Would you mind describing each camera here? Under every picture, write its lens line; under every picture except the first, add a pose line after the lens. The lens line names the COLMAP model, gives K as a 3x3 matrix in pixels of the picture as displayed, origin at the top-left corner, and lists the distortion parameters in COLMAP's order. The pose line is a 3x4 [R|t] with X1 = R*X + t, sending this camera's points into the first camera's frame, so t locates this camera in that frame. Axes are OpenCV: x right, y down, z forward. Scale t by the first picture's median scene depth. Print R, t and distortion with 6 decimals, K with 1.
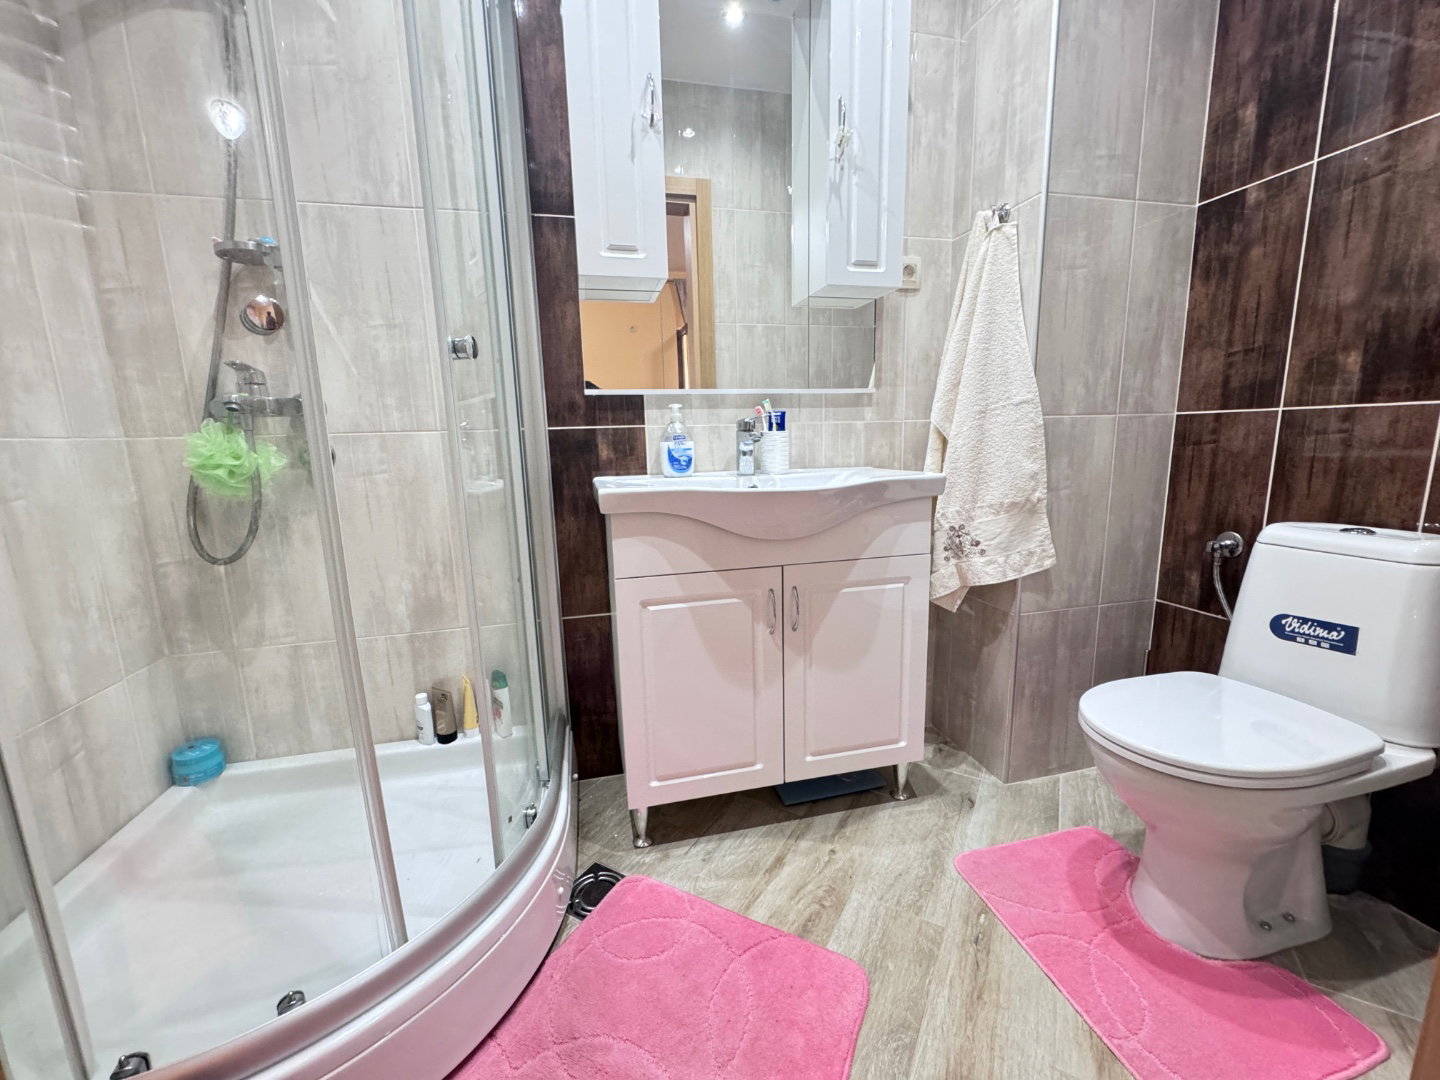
lens RADIAL K [[581.6, 0, 722.3], [0, 581.6, 542.9], [0, 0, 1]] dist [-0.001018, -0.001469]
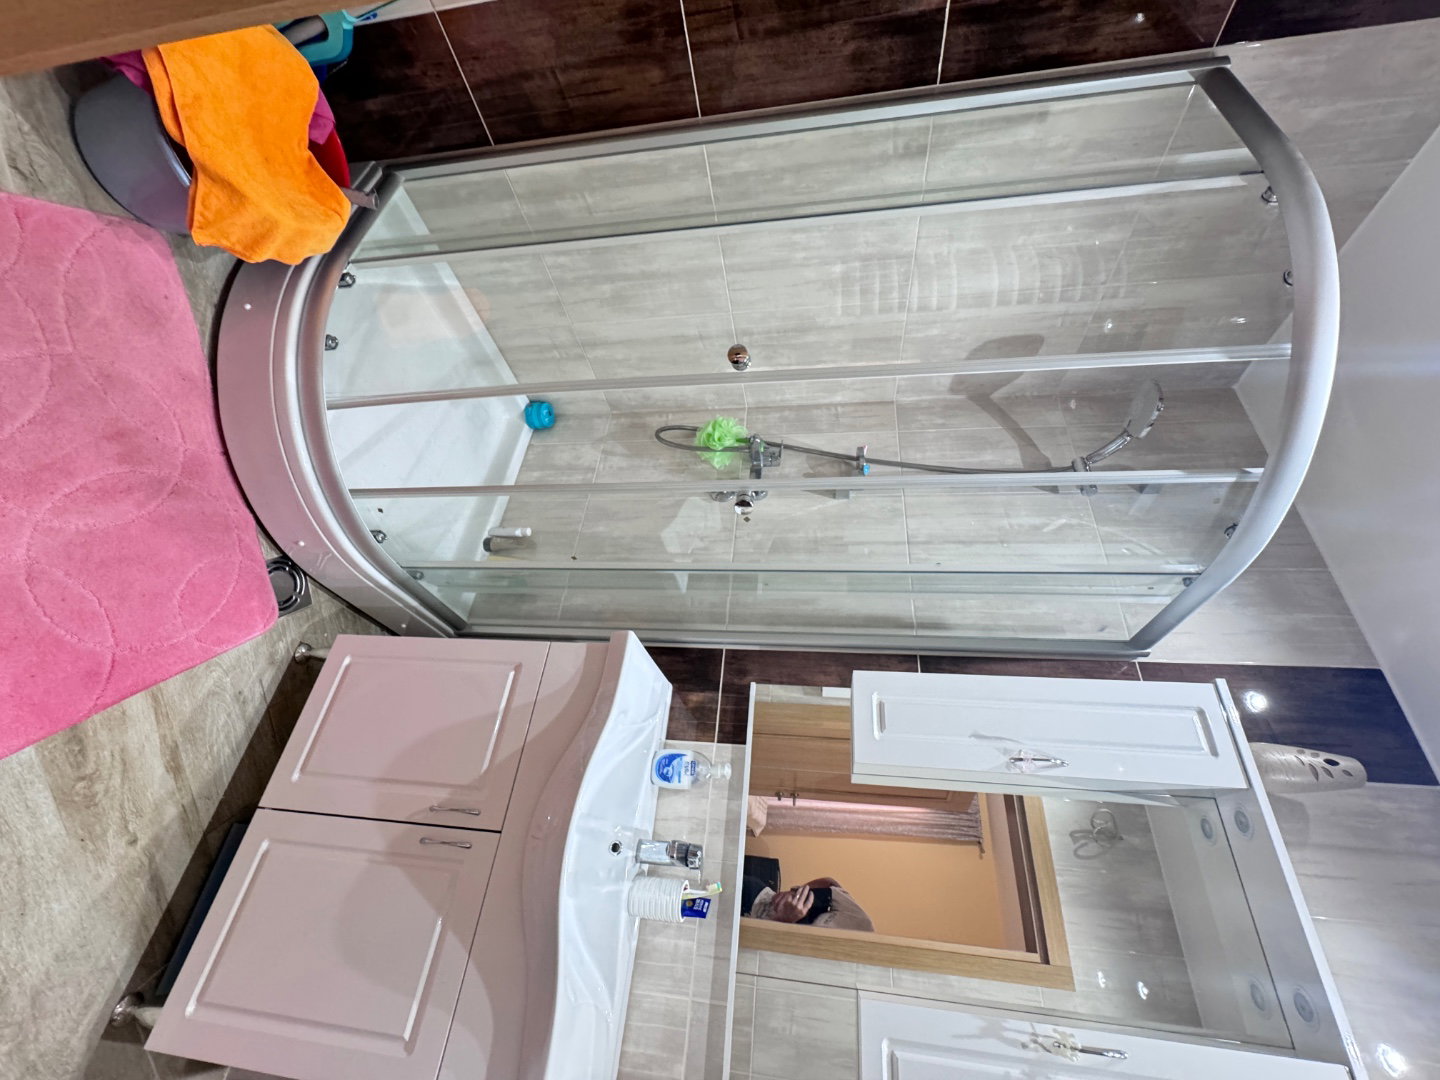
lens RADIAL K [[581.6, 0, 719.8], [0, 581.6, 539.7], [0, 0, 1]] dist [-0.001018, -0.001469]
pose [[-0.155971, 0.696487, -0.700414, 0.330508], [-0.986599, -0.144247, 0.076262, -0.258479], [-0.047917, 0.702922, 0.709651, 0.111034]]
